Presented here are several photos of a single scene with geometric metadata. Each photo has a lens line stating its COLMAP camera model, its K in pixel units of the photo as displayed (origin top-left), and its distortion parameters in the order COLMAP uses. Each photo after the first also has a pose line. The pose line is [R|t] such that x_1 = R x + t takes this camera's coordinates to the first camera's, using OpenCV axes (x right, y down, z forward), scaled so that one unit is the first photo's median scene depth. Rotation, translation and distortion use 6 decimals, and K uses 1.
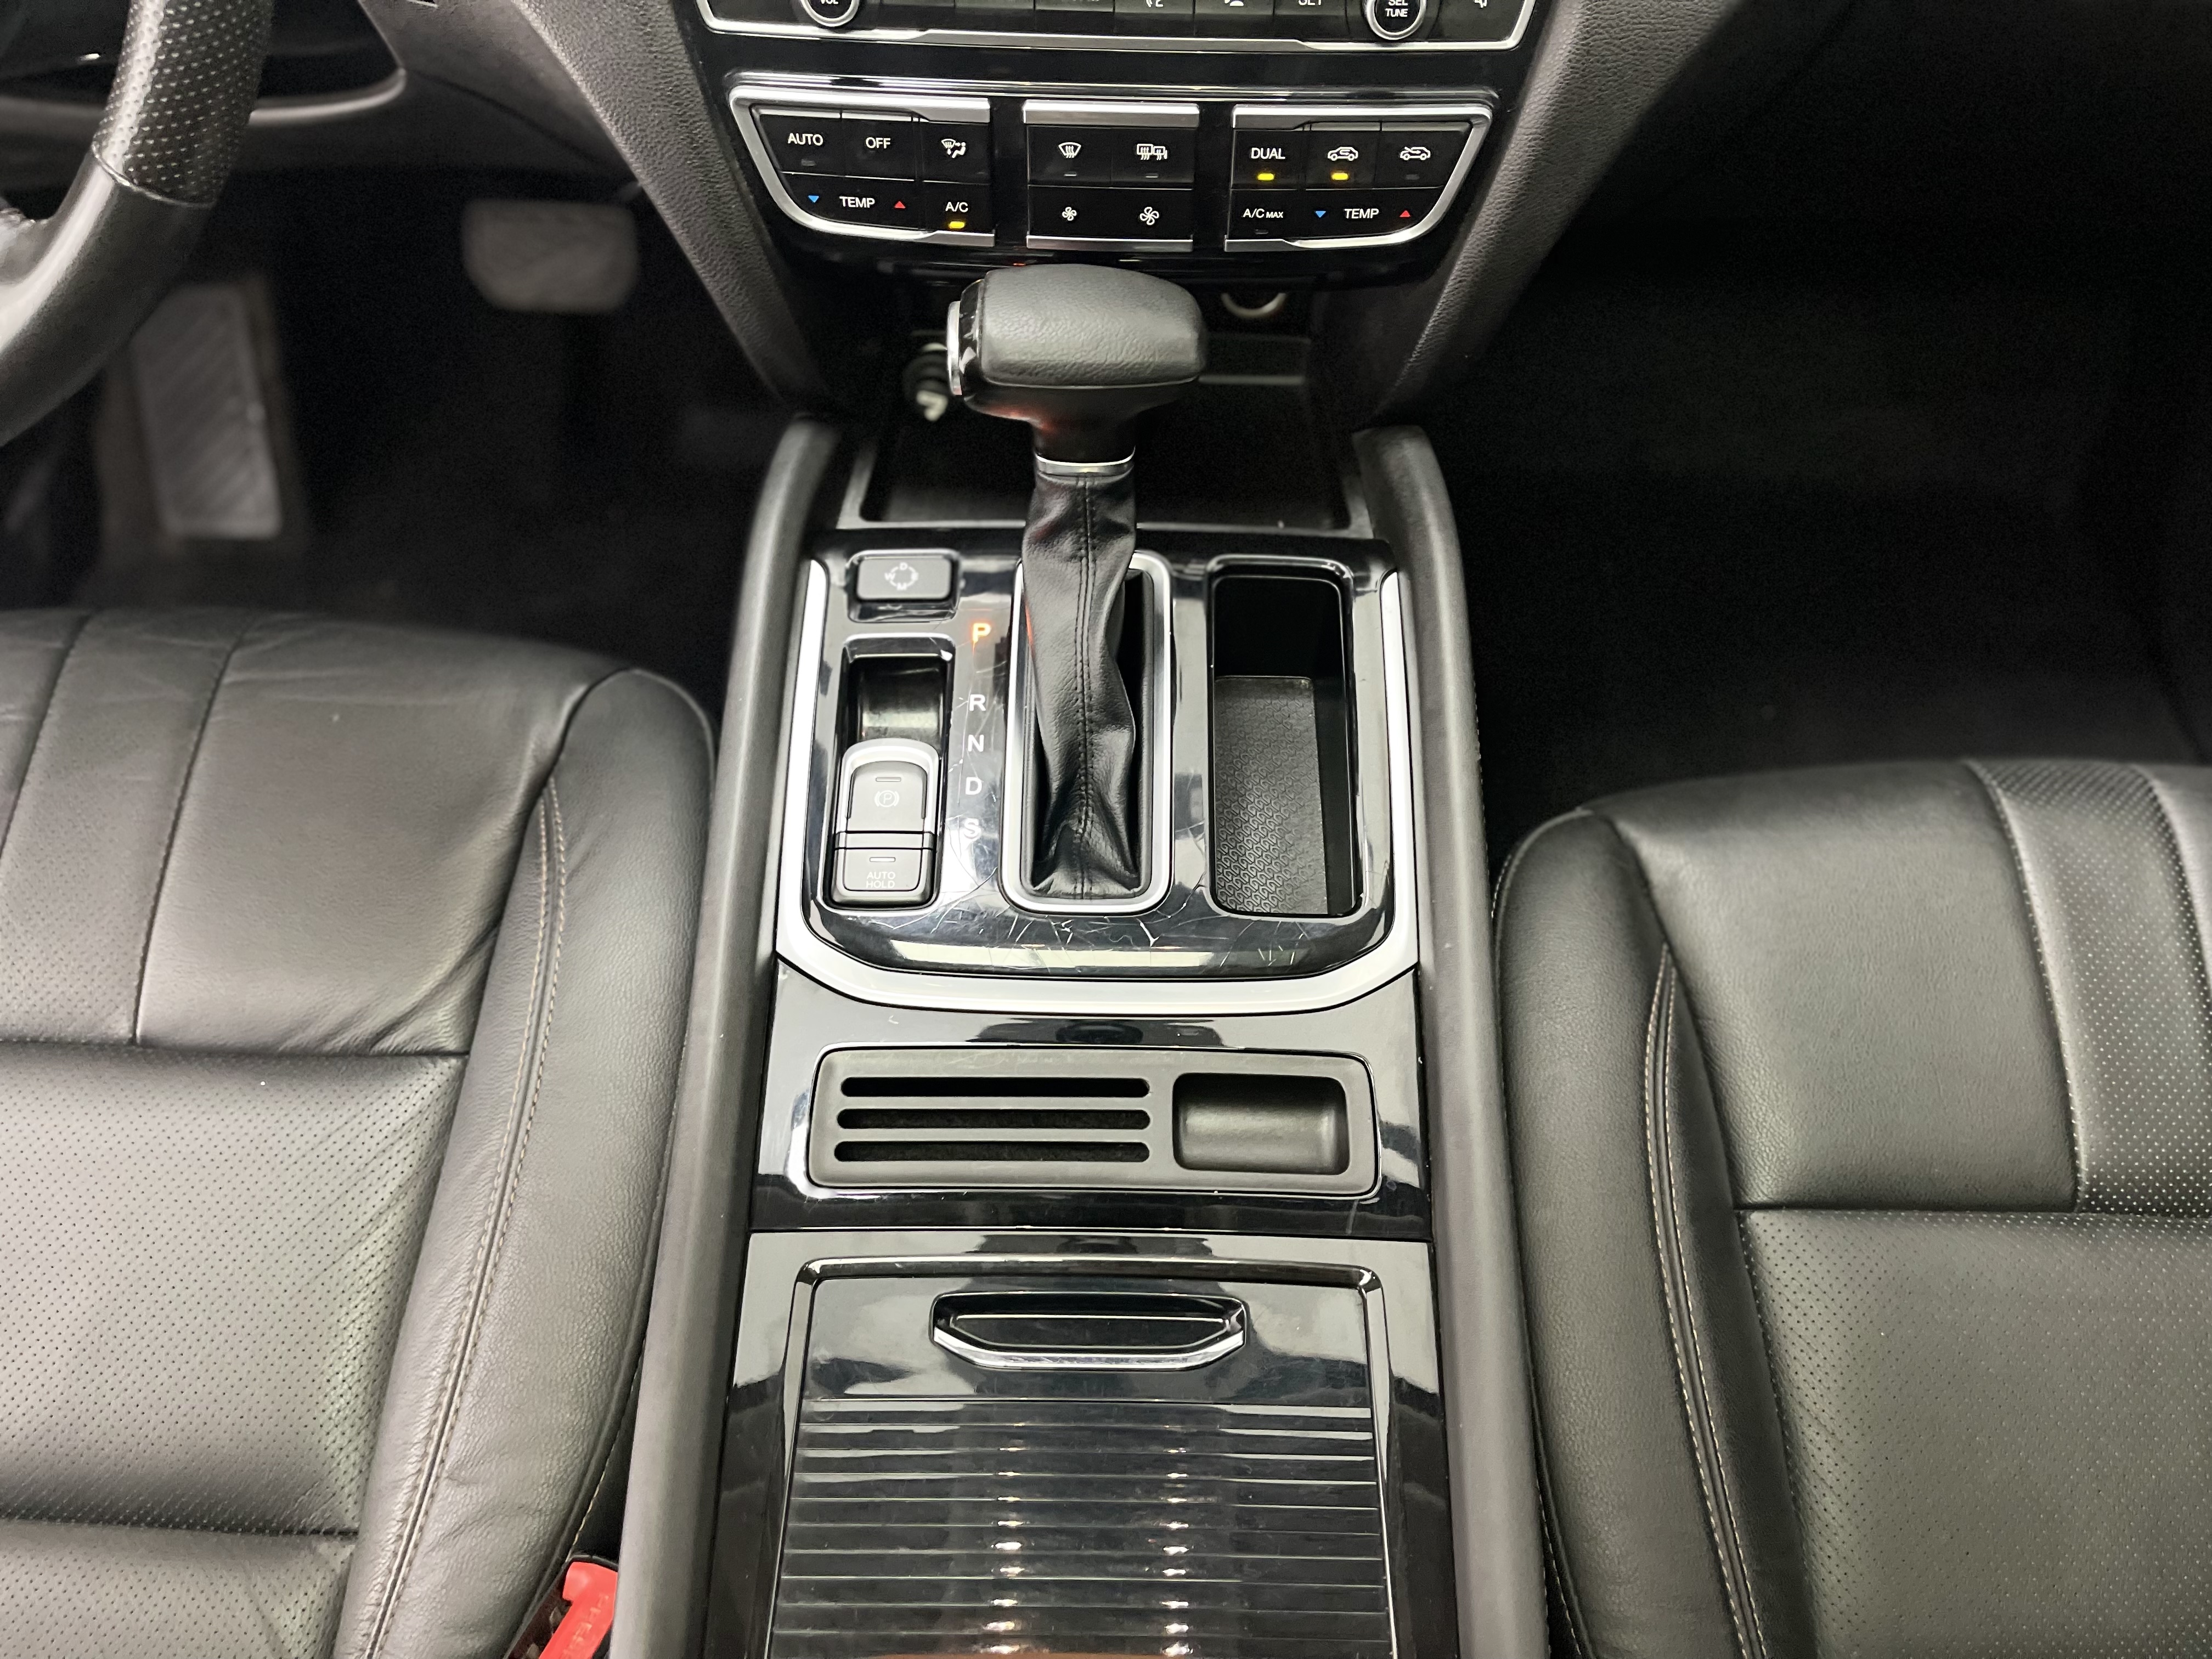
lens RADIAL K [[1634.6, 0, 1122.4], [0, 1634.6, 822.1], [0, 0, 1]] dist [0.062514, -0.084302]
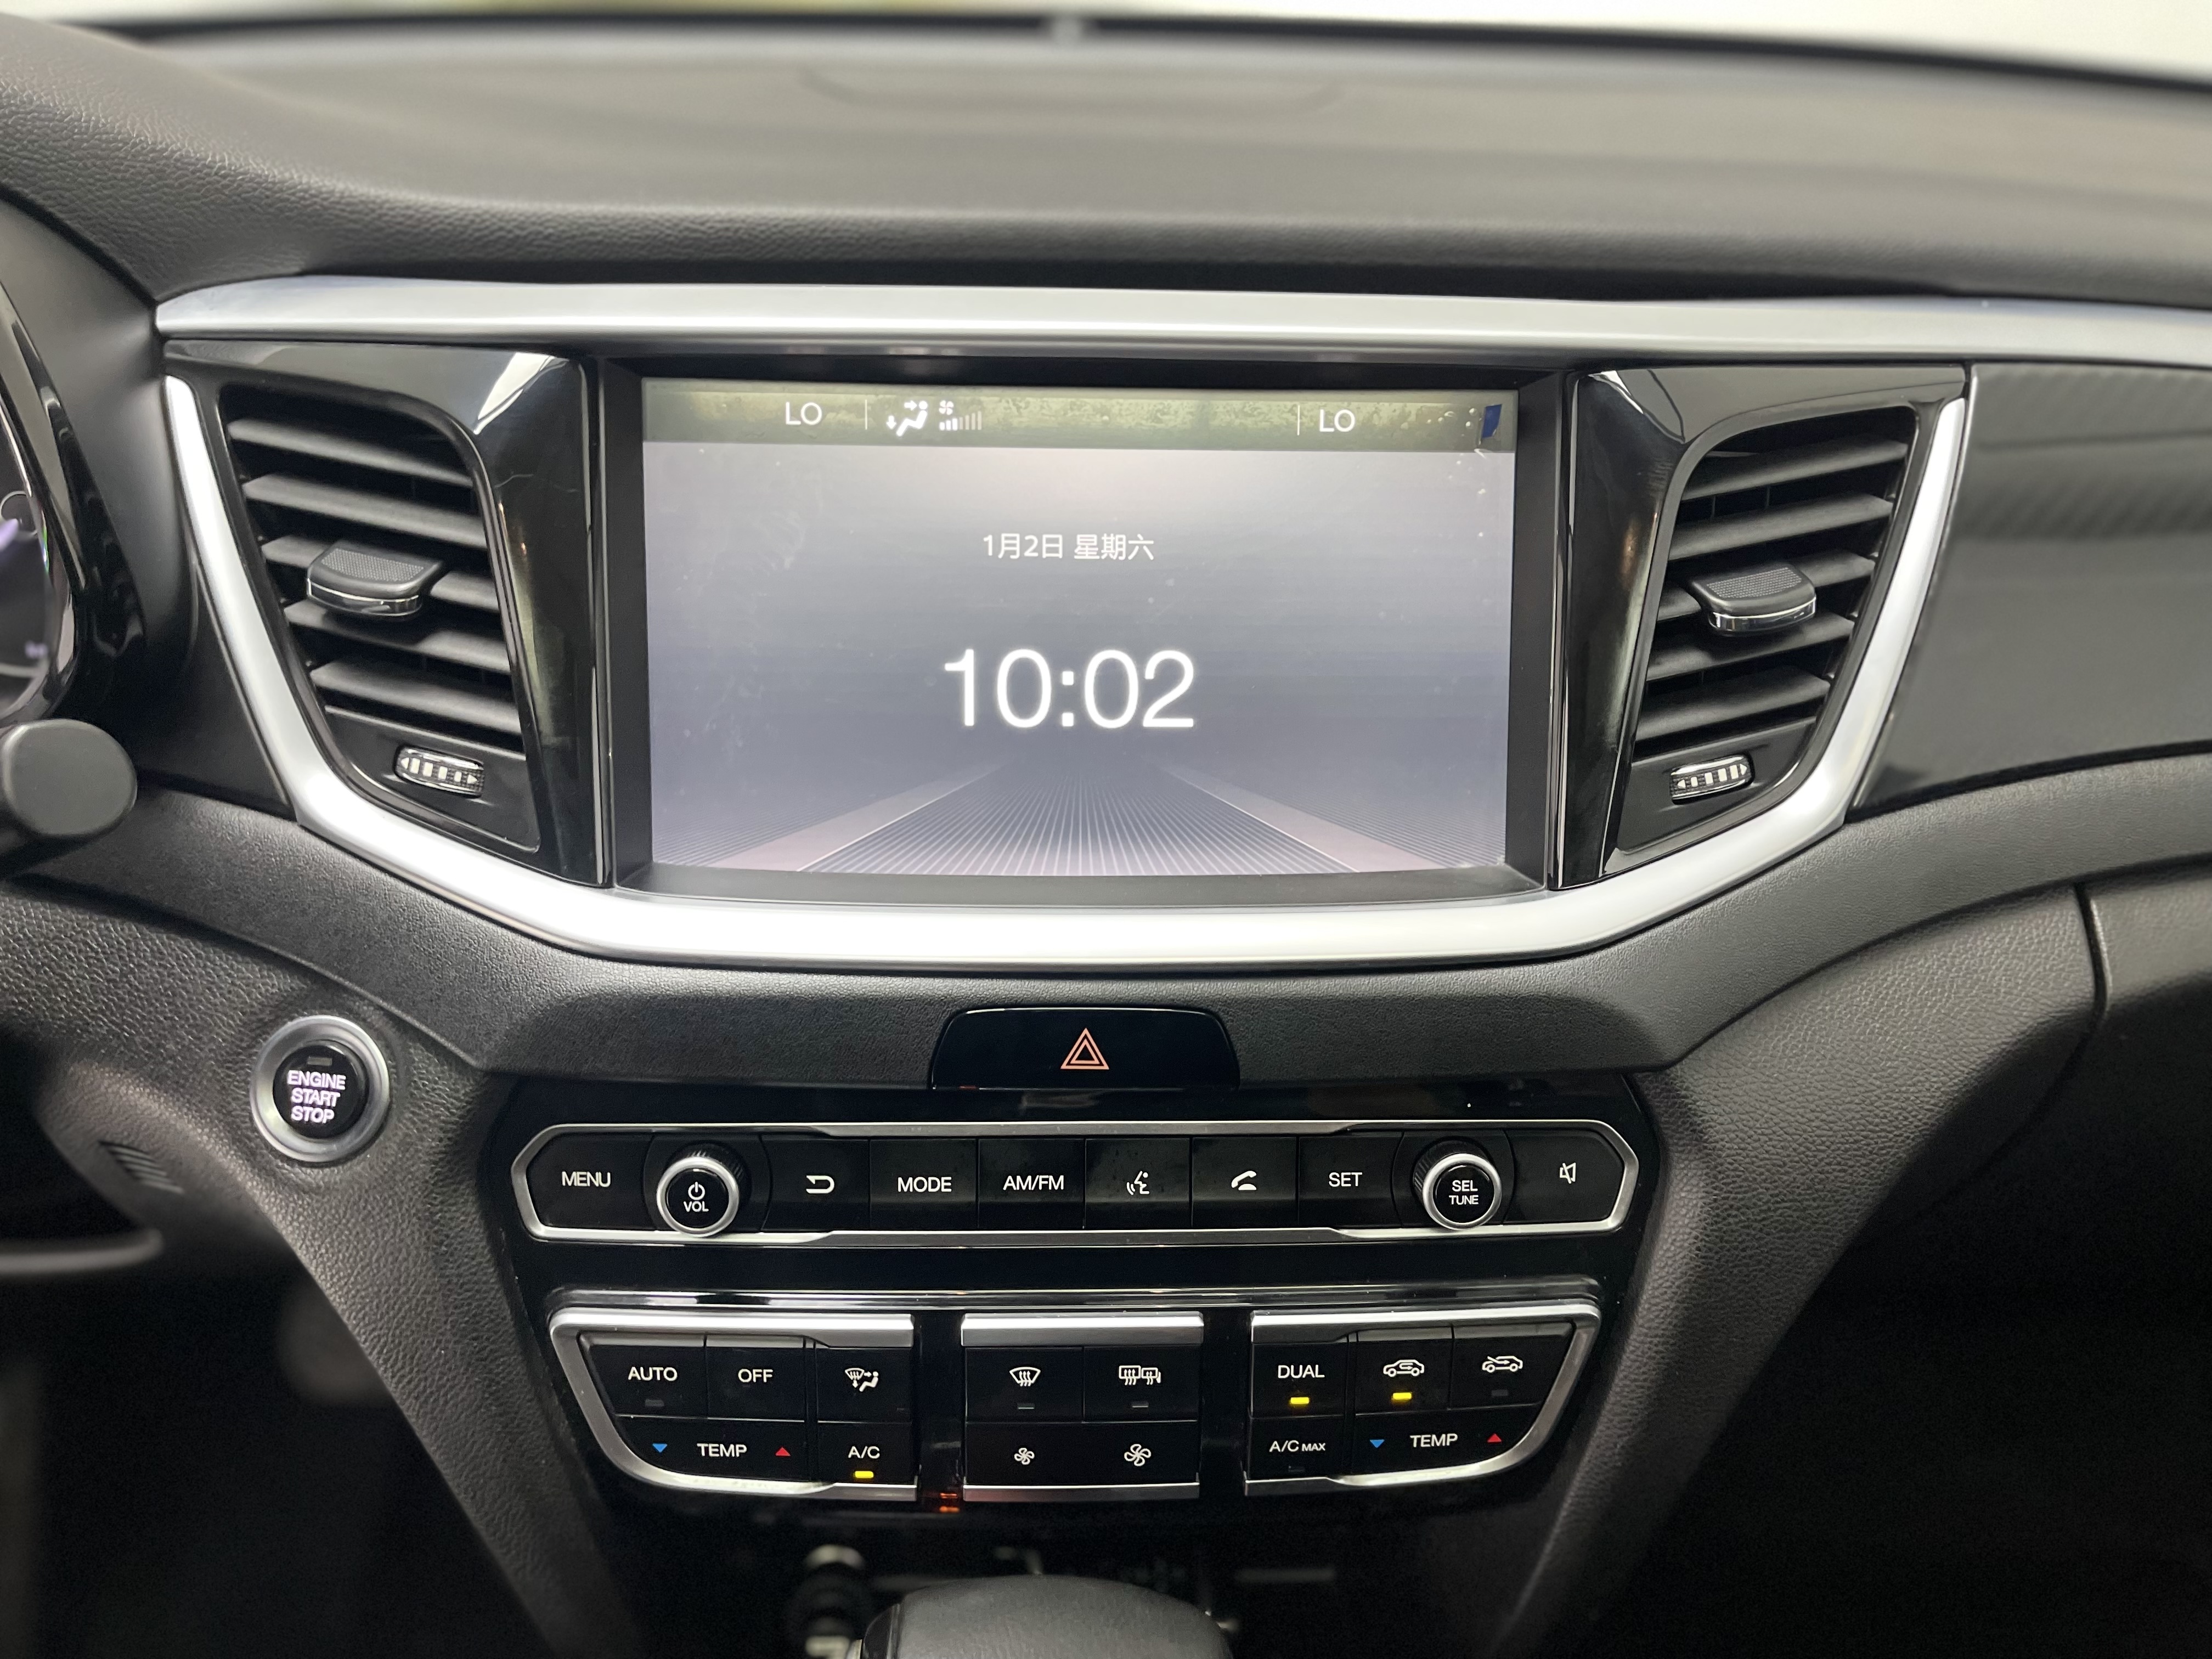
lens RADIAL K [[1659.8, 0, 1125.1], [0, 1659.8, 850.6], [0, 0, 1]] dist [0.031084, -0.003213]
pose [[0.998539, -0.019871, 0.050242, -0.020447], [0.041949, 0.871190, -0.489151, -0.250895], [-0.034051, 0.490544, 0.870751, 0.256431]]
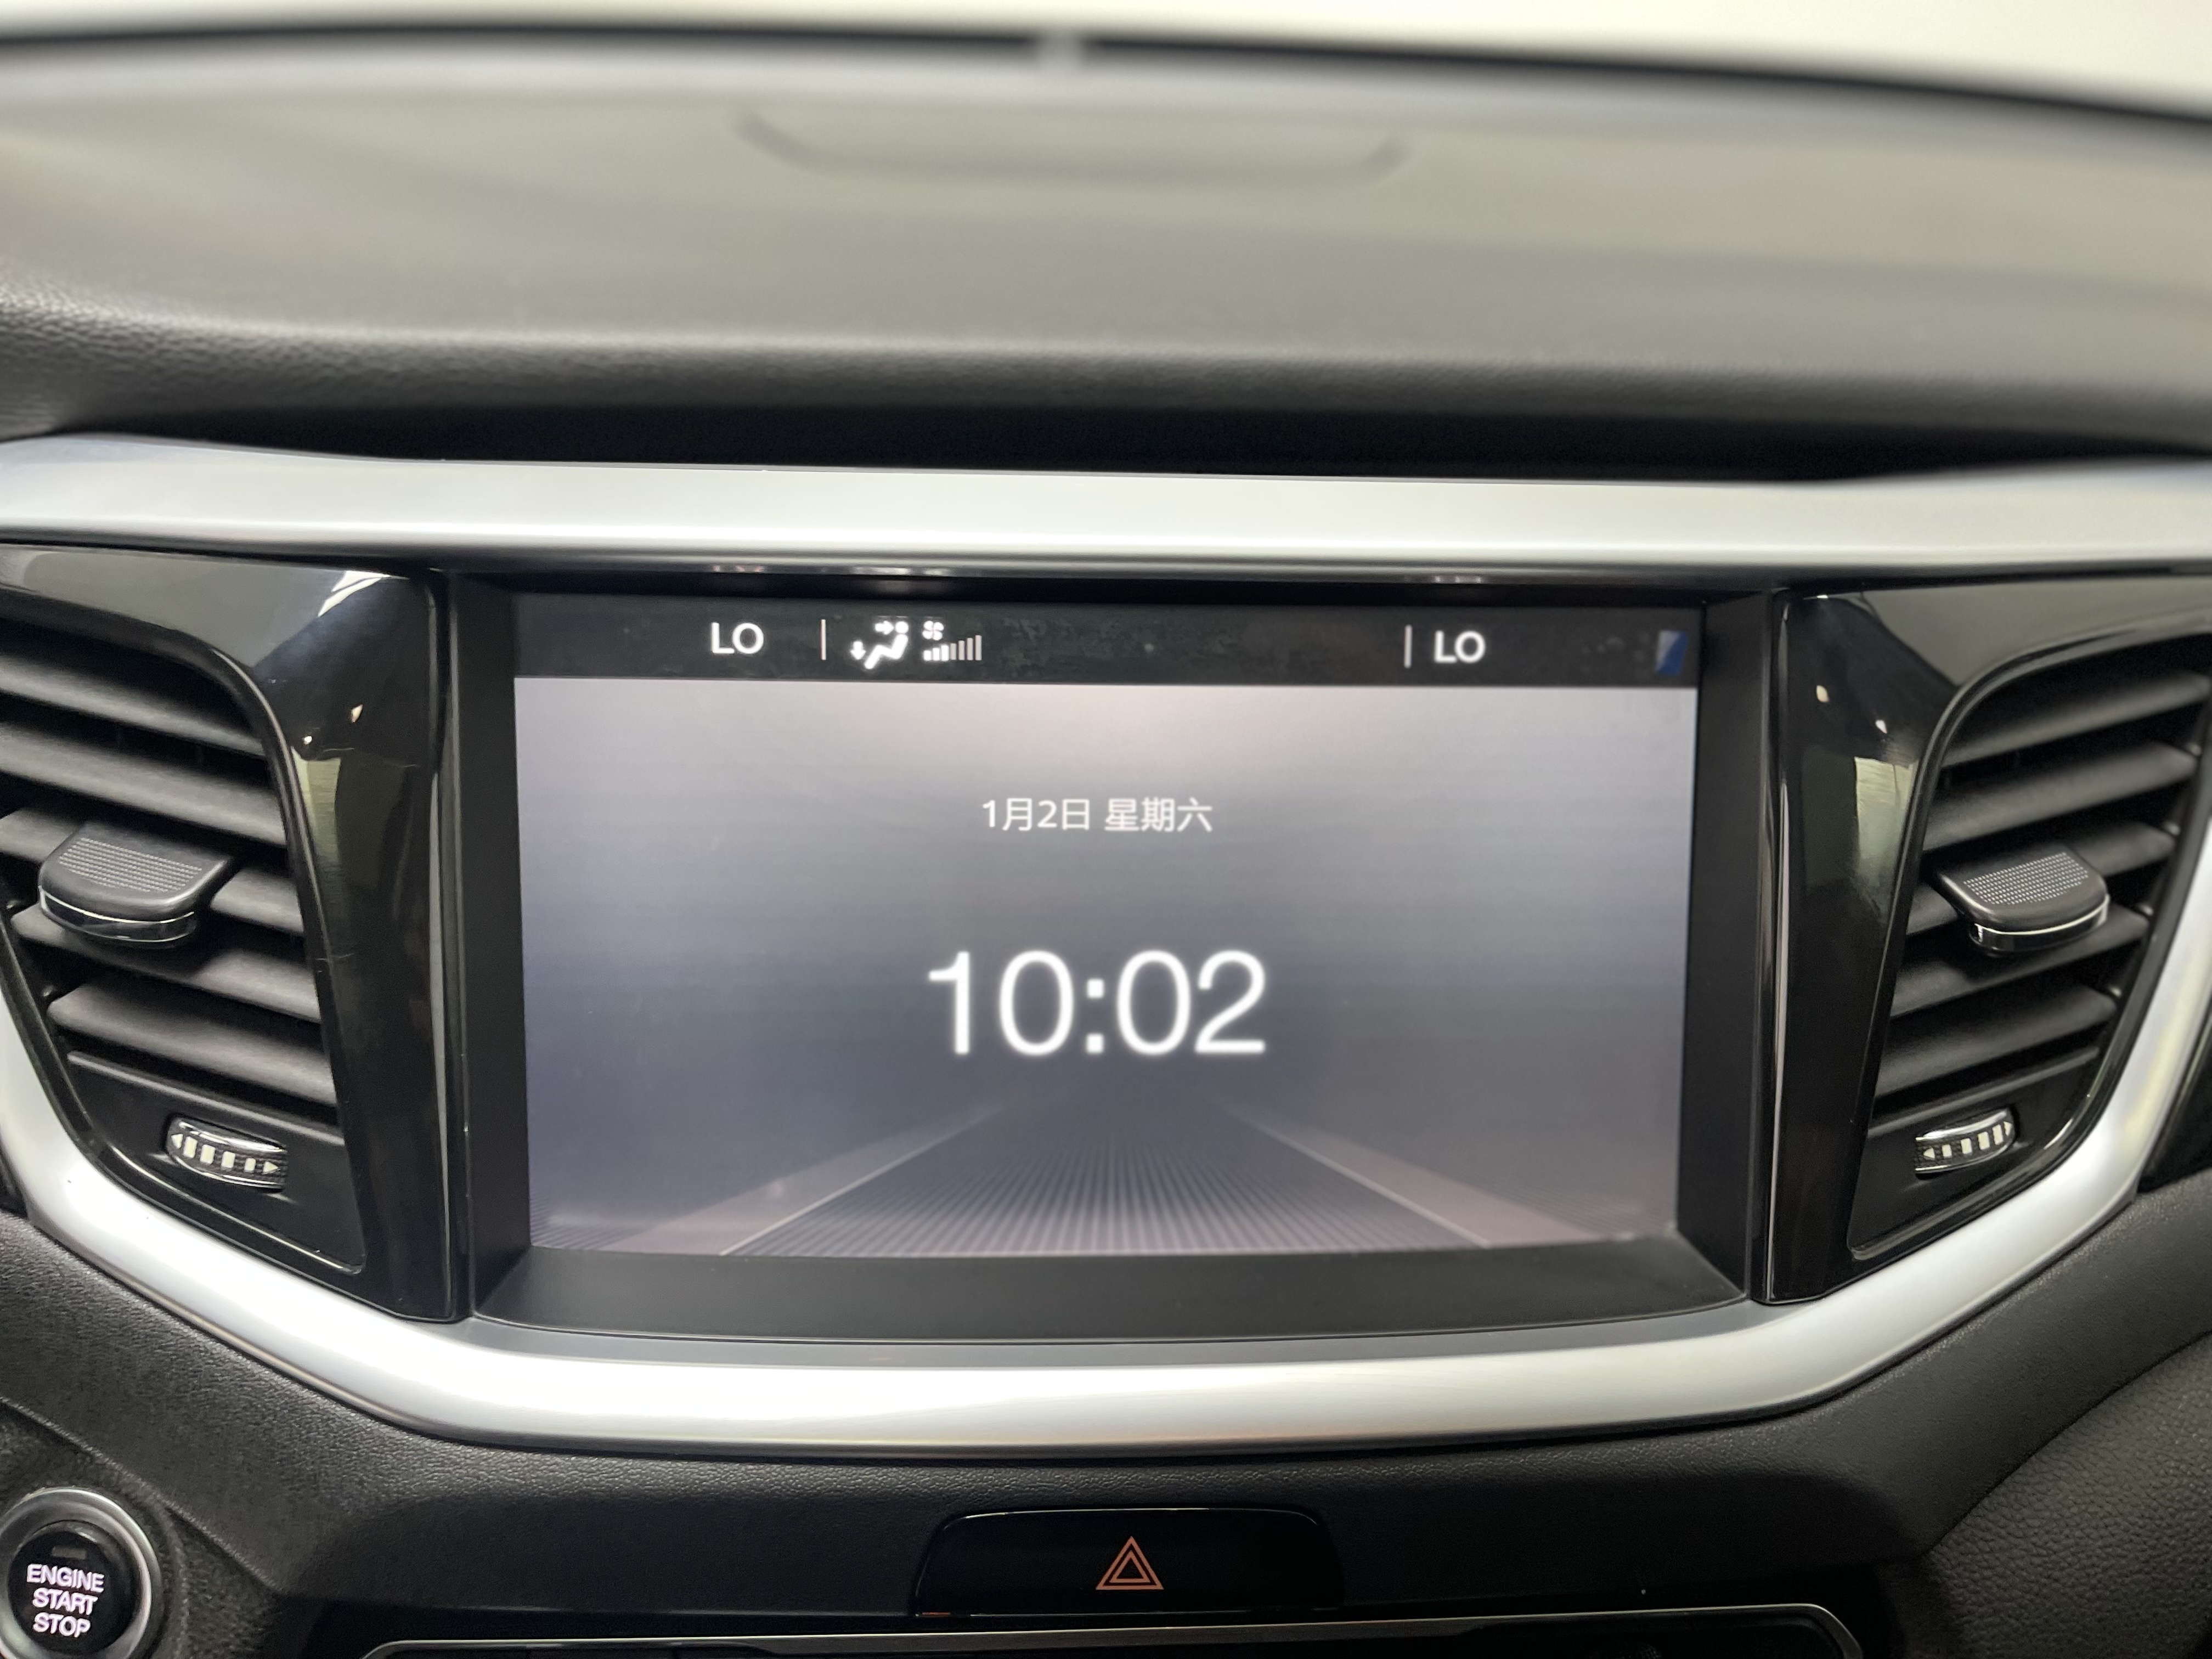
lens RADIAL K [[1634.6, 0, 1111.8], [0, 1634.6, 852.3], [0, 0, 1]] dist [0.062514, -0.084302]
pose [[0.997284, -0.019047, 0.071143, -0.040246], [0.050070, 0.883747, -0.465280, -0.475488], [-0.054010, 0.467578, 0.882300, 0.366946]]
